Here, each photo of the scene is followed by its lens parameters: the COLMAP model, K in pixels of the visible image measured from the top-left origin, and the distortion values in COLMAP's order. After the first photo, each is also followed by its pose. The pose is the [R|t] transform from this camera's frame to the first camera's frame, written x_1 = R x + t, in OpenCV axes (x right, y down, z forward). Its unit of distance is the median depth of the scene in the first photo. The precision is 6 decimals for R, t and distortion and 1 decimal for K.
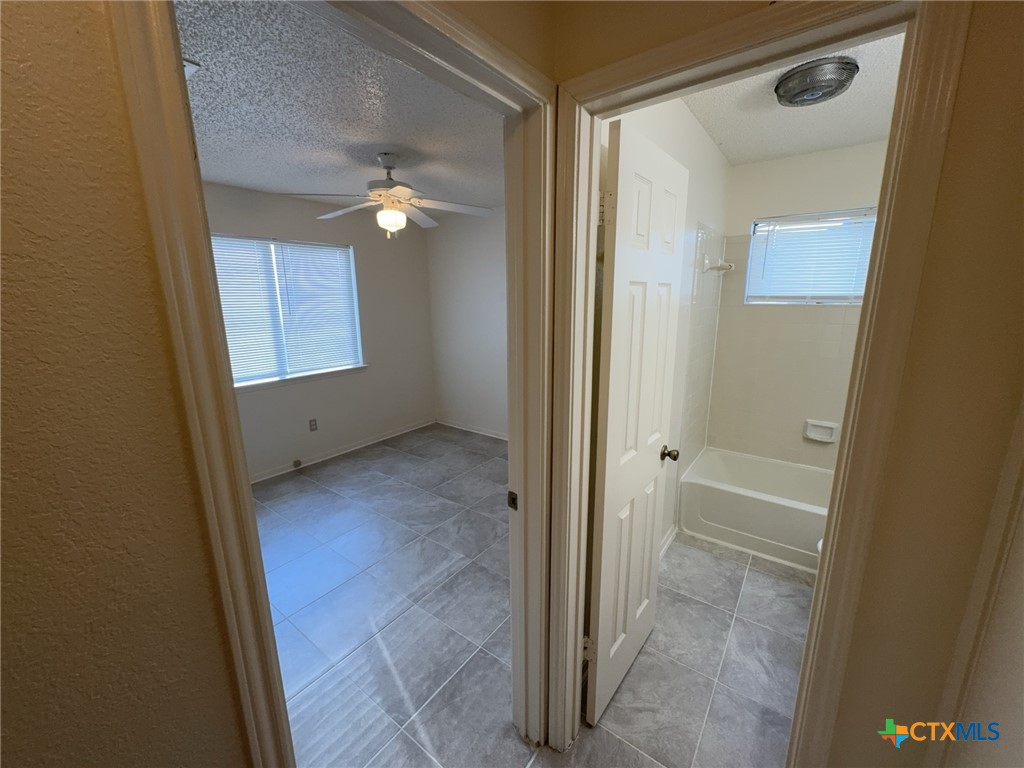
lens RADIAL K [[410.5, 0, 510.7], [0, 410.5, 381.7], [0, 0, 1]] dist [-0.003775, 0.001017]
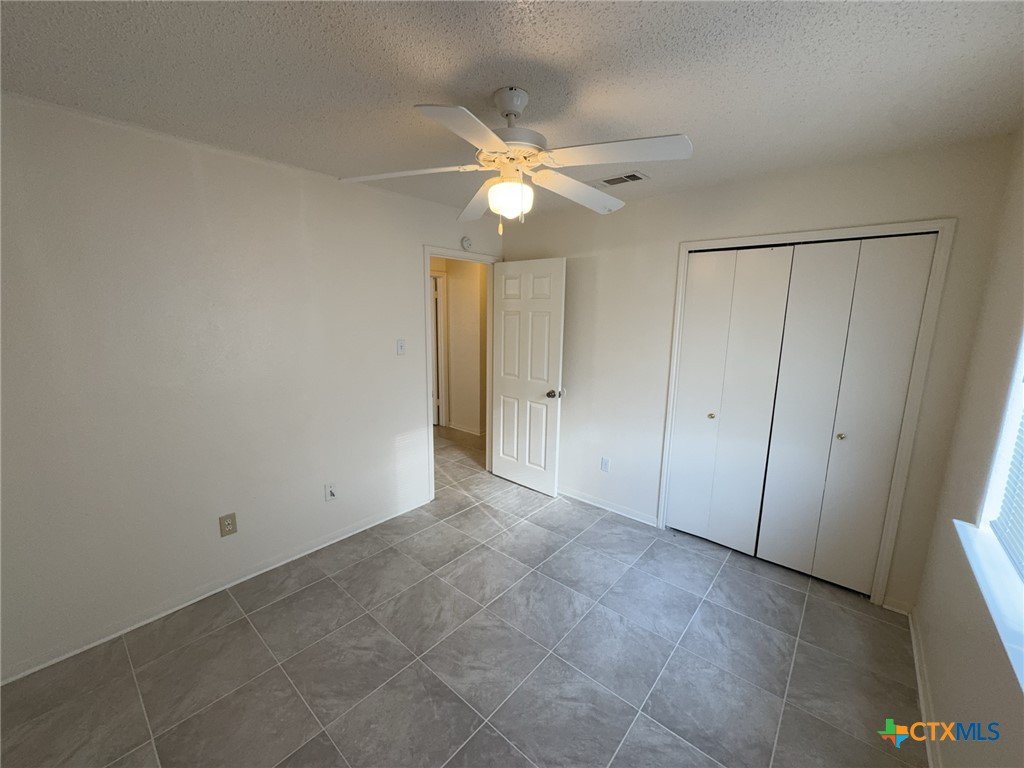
lens RADIAL K [[410.5, 0, 514.1], [0, 410.5, 383.5], [0, 0, 1]] dist [-0.003775, 0.001017]
pose [[-0.998042, -0.012998, 0.061180, -0.256431], [0.010974, 0.926602, 0.375883, -0.281341], [-0.061575, 0.375819, -0.924645, 1.277287]]
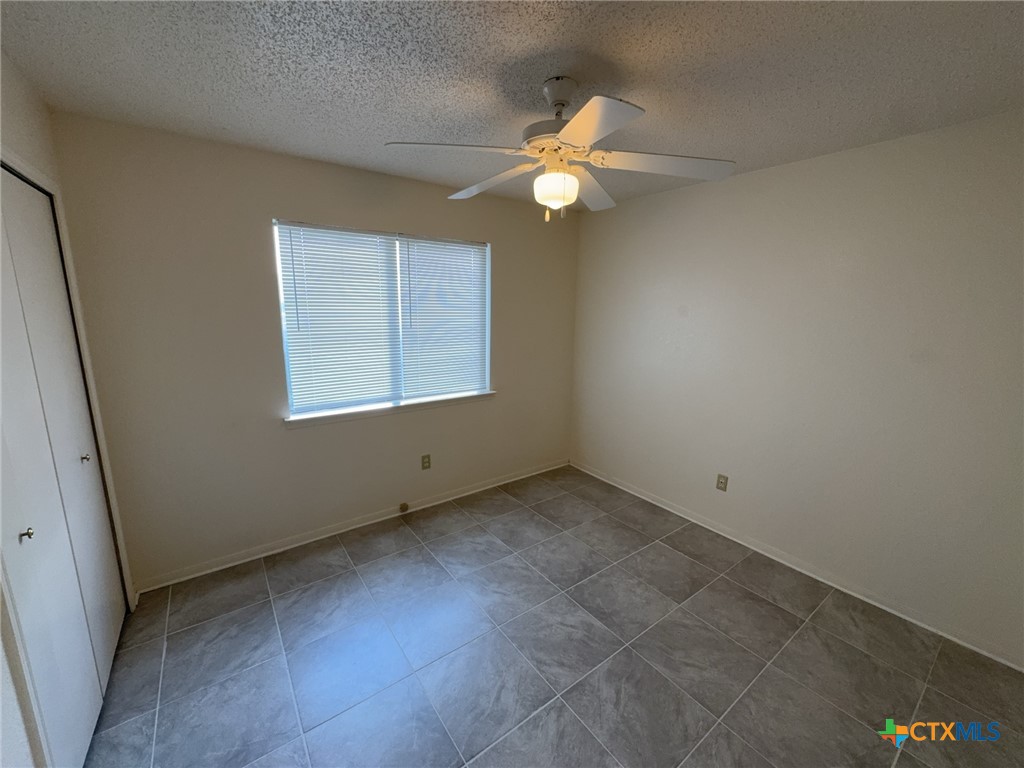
lens RADIAL K [[410.5, 0, 512.9], [0, 410.5, 380.8], [0, 0, 1]] dist [-0.003775, 0.001017]
pose [[0.957621, 0.079073, -0.276965, -0.118219], [-0.085385, 0.996290, -0.010787, -0.070348], [0.275084, 0.033978, 0.960820, 0.295567]]
